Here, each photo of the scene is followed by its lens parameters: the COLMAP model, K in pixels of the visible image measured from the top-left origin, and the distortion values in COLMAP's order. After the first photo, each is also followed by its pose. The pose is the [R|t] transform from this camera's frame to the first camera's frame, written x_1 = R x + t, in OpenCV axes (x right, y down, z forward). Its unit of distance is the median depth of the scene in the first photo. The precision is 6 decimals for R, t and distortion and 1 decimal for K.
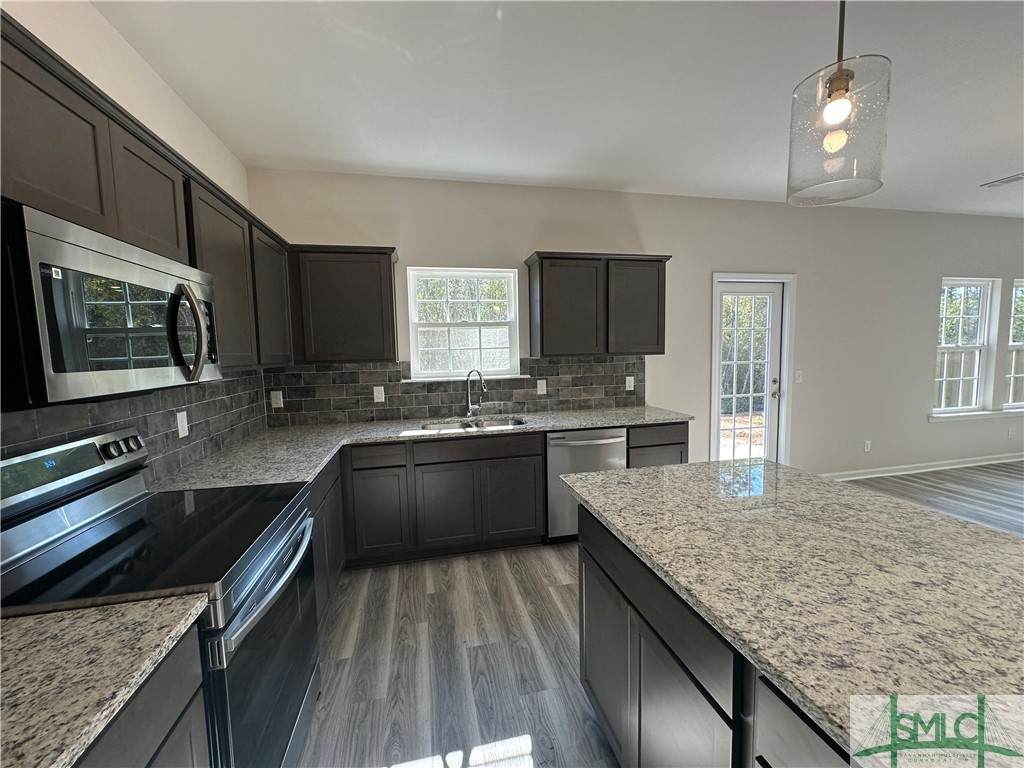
lens RADIAL K [[406.8, 0, 514.6], [0, 406.8, 385.9], [0, 0, 1]] dist [-0.000455, 0.000467]
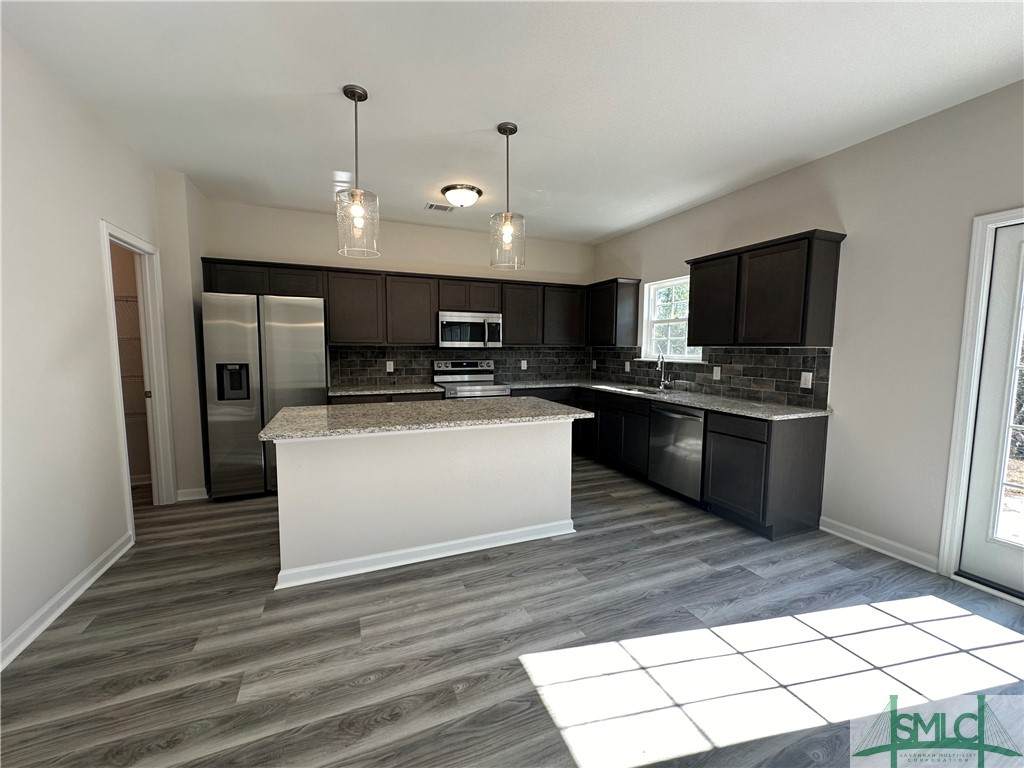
lens RADIAL K [[406.8, 0, 507.7], [0, 406.8, 387.4], [0, 0, 1]] dist [-0.000455, 0.000467]
pose [[0.169734, 0.123470, -0.977725, 1.041533], [-0.096499, 0.989435, 0.108197, -0.023415], [0.980754, 0.075985, 0.179856, 0.226789]]
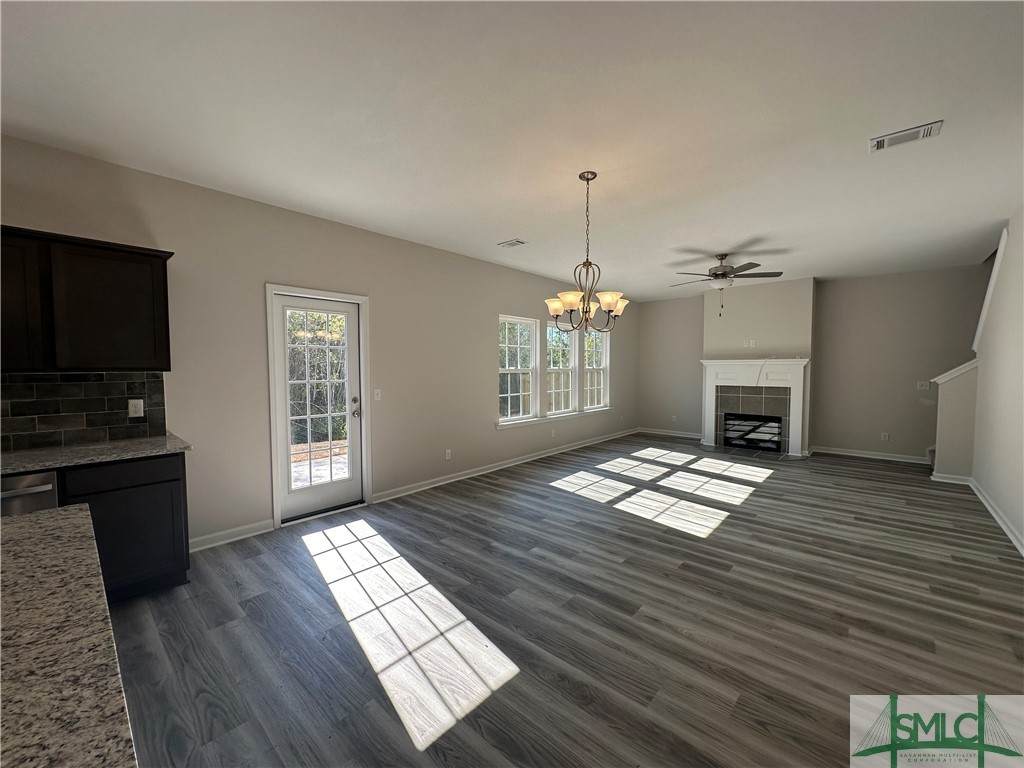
lens RADIAL K [[406.8, 0, 514.5], [0, 406.8, 382.2], [0, 0, 1]] dist [-0.000455, 0.000467]
pose [[0.817953, -0.001831, 0.575282, 0.436170], [0.032574, 0.998538, -0.043137, 0.001265], [-0.574362, 0.054023, 0.816817, -0.058907]]
